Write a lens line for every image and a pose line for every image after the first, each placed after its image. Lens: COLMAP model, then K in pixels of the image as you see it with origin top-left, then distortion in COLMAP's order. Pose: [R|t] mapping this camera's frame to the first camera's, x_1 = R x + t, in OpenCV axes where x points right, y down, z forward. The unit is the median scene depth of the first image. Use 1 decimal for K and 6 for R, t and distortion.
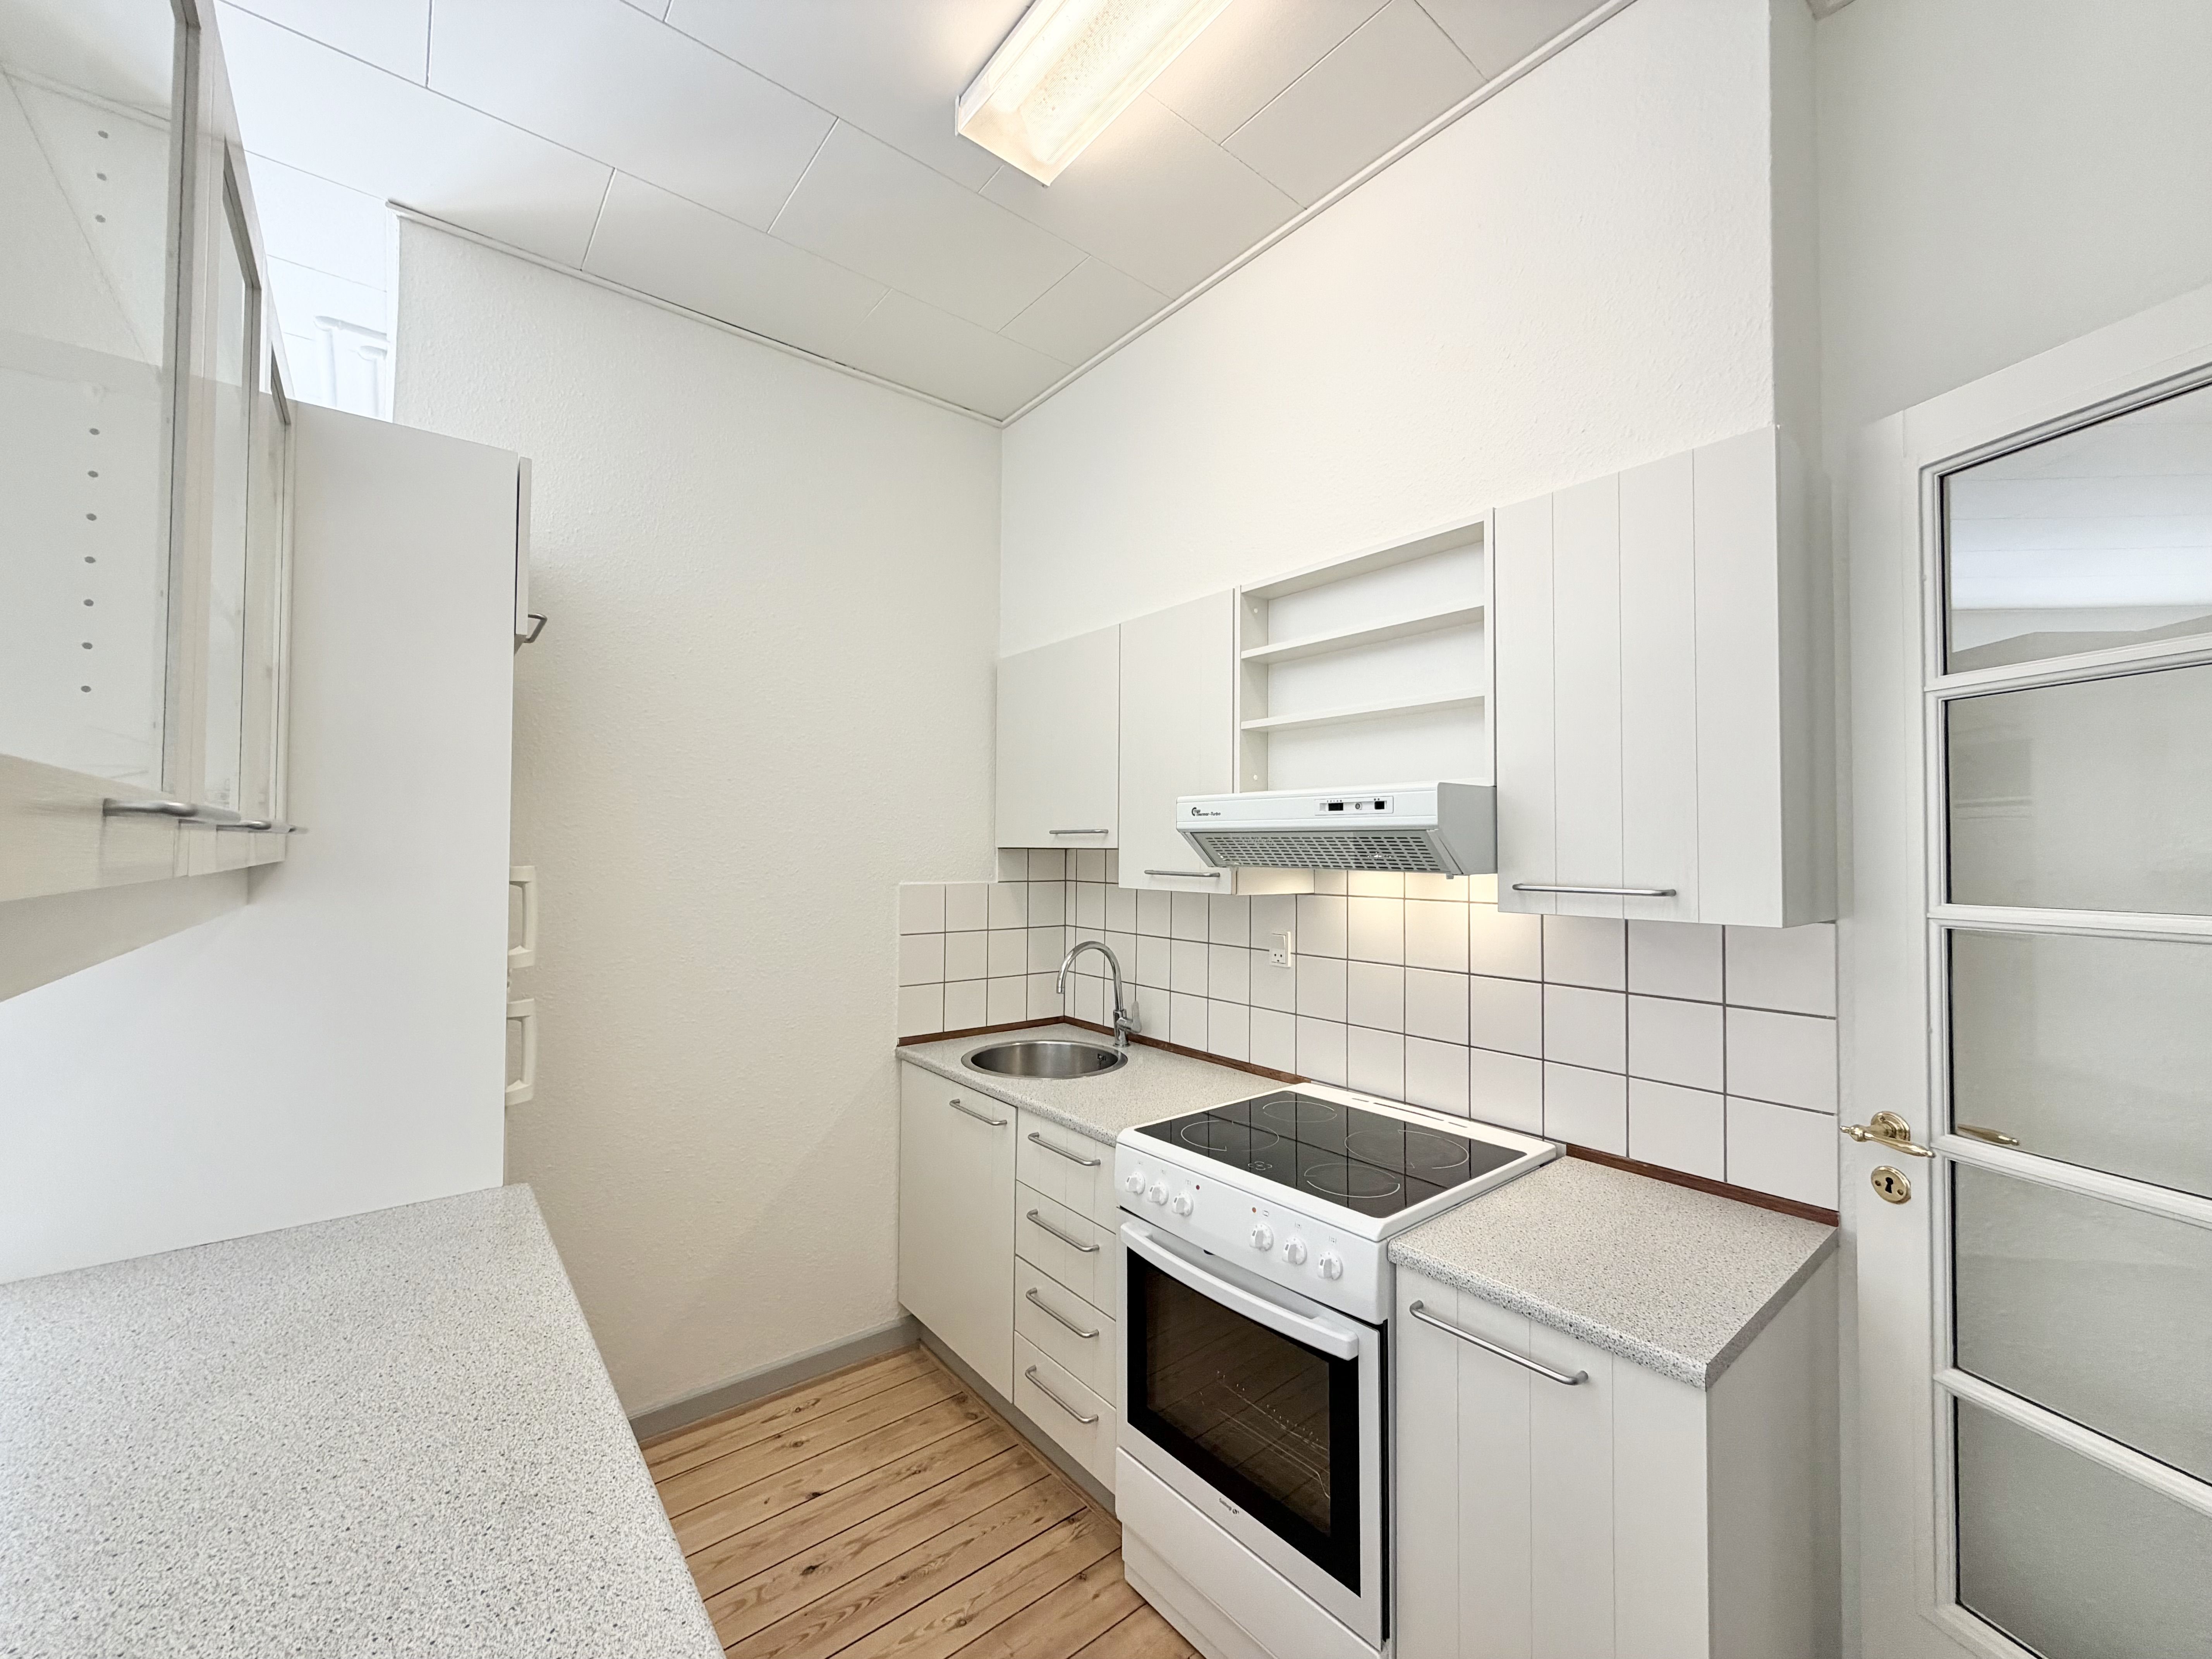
lens RADIAL K [[880.3, 0, 1093.2], [0, 880.3, 829.7], [0, 0, 1]] dist [0.000090, -0.000239]
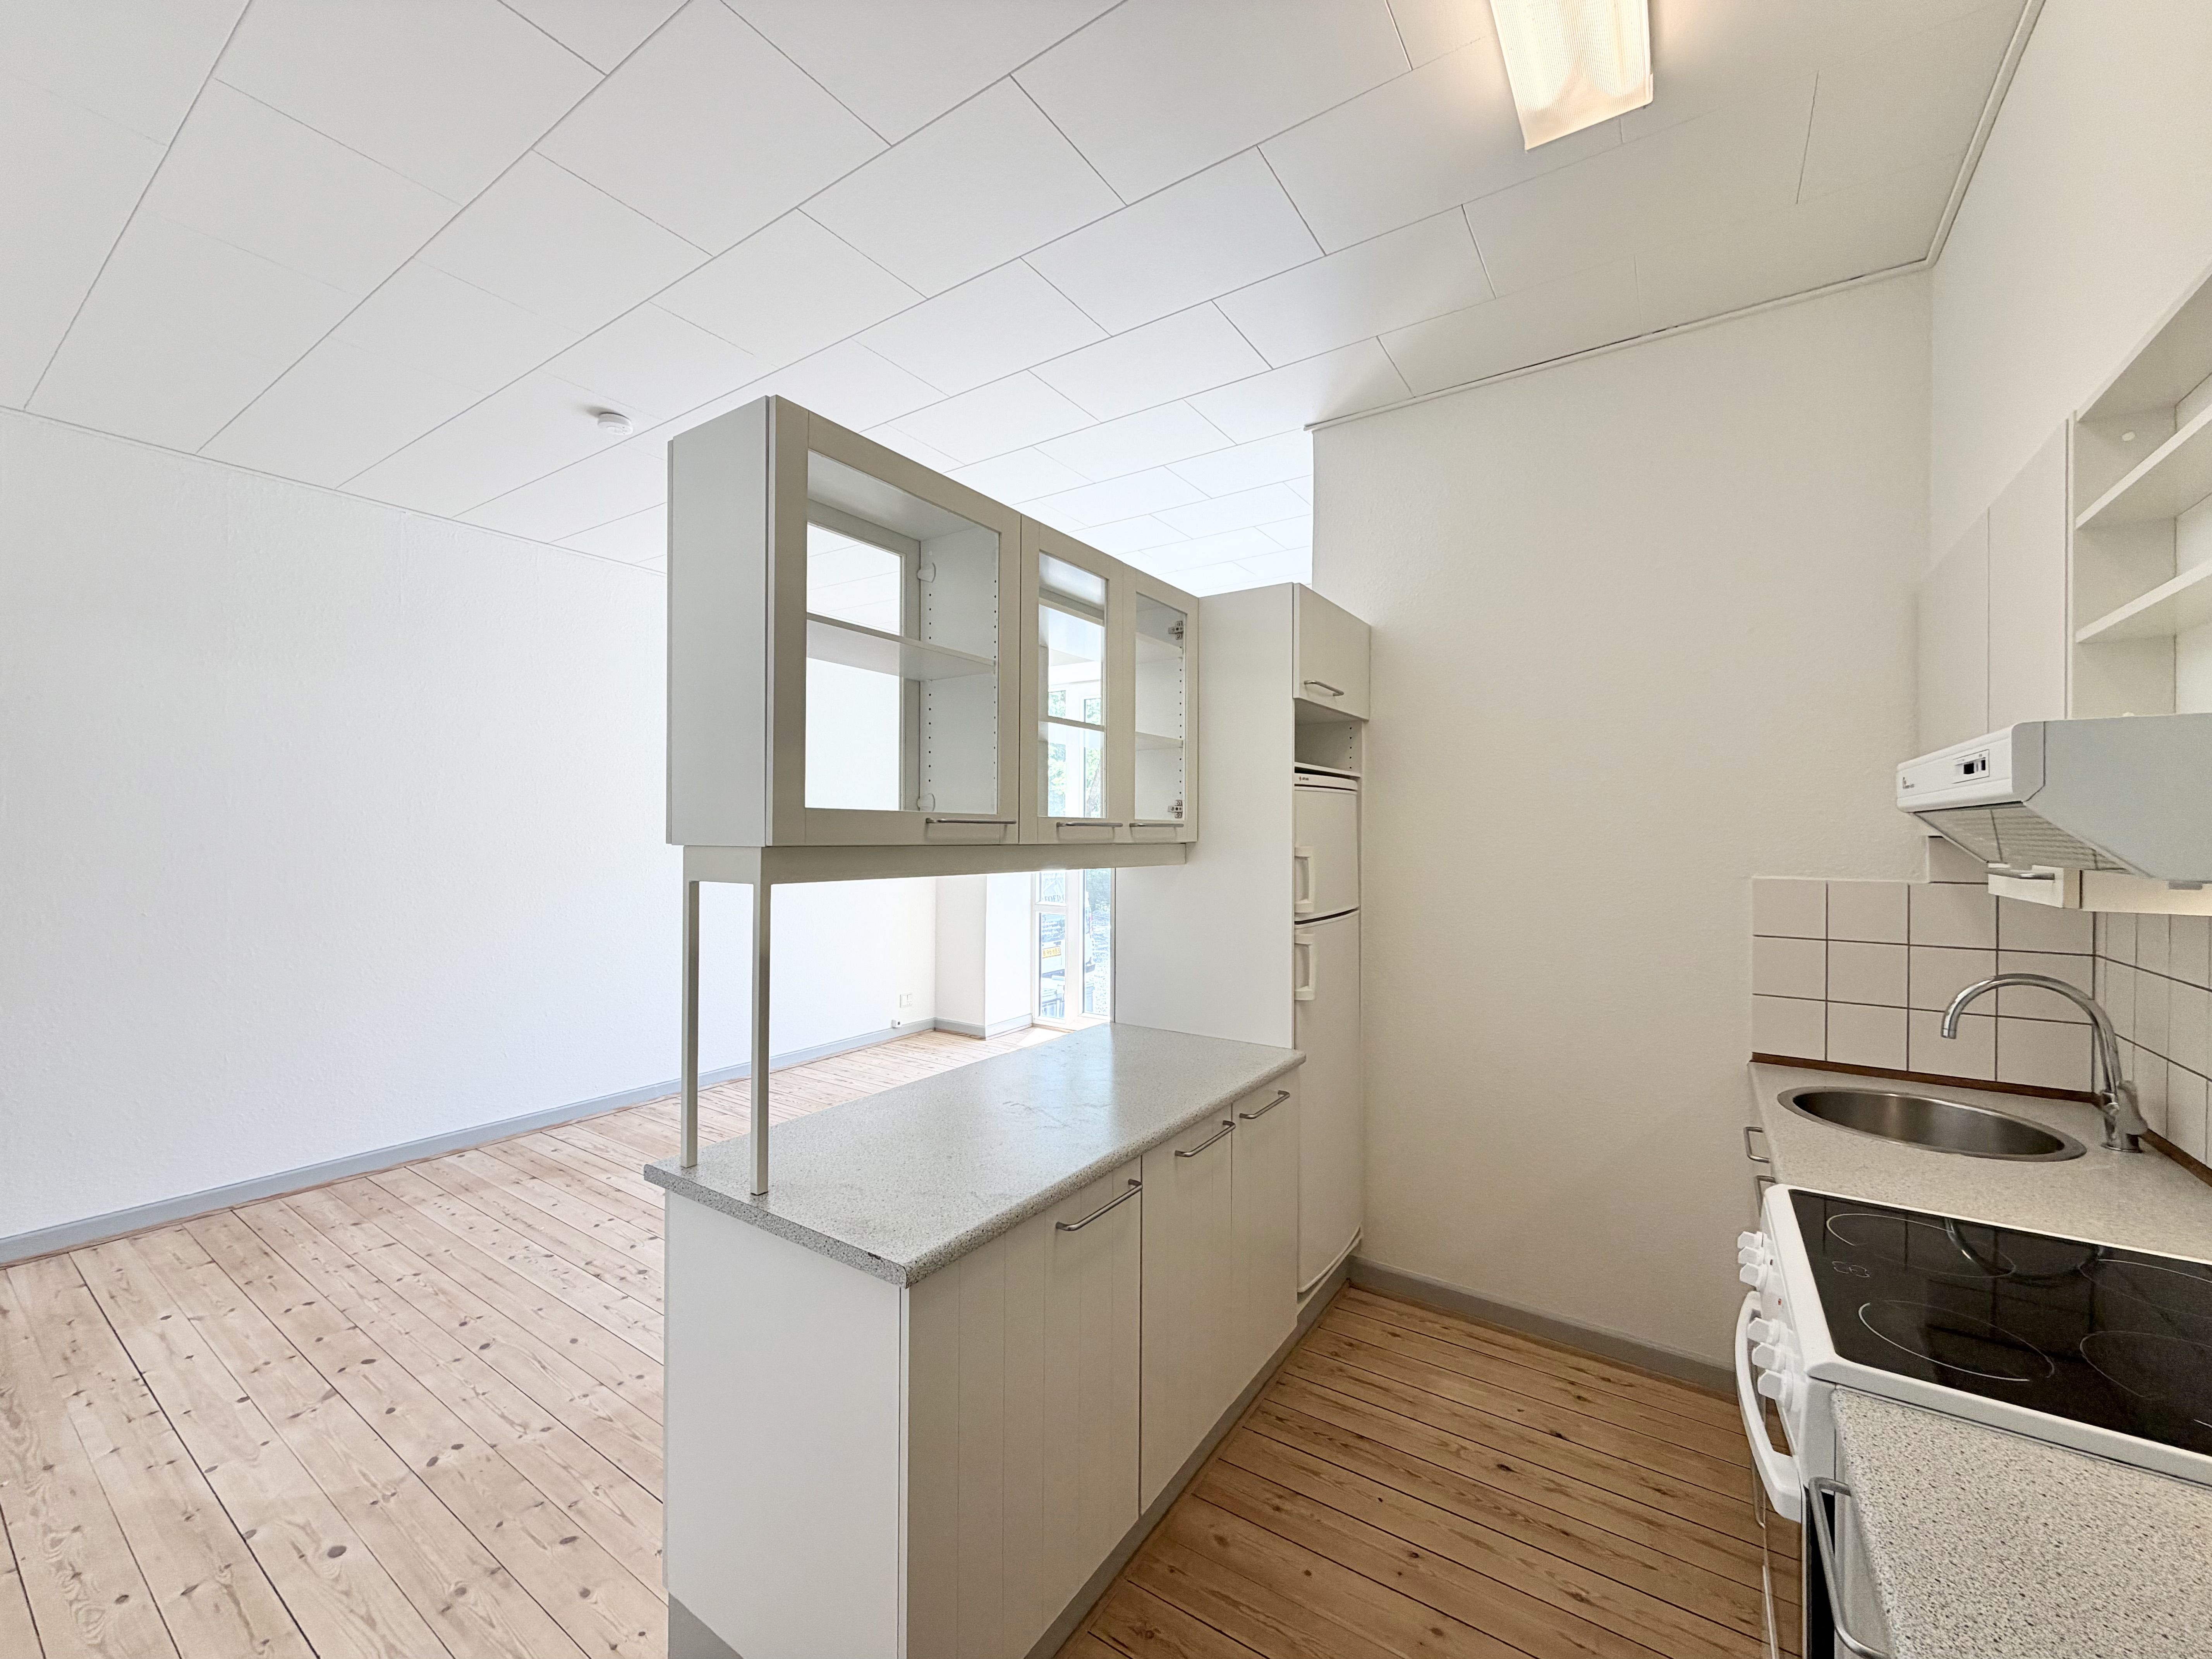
lens RADIAL K [[880.3, 0, 1093.2], [0, 880.3, 829.7], [0, 0, 1]] dist [0.000090, -0.000239]
pose [[0.290743, -0.008455, -0.956764, 0.616402], [0.020151, 0.999793, -0.002711, 0.004873], [0.956589, -0.018492, 0.290854, 0.170096]]
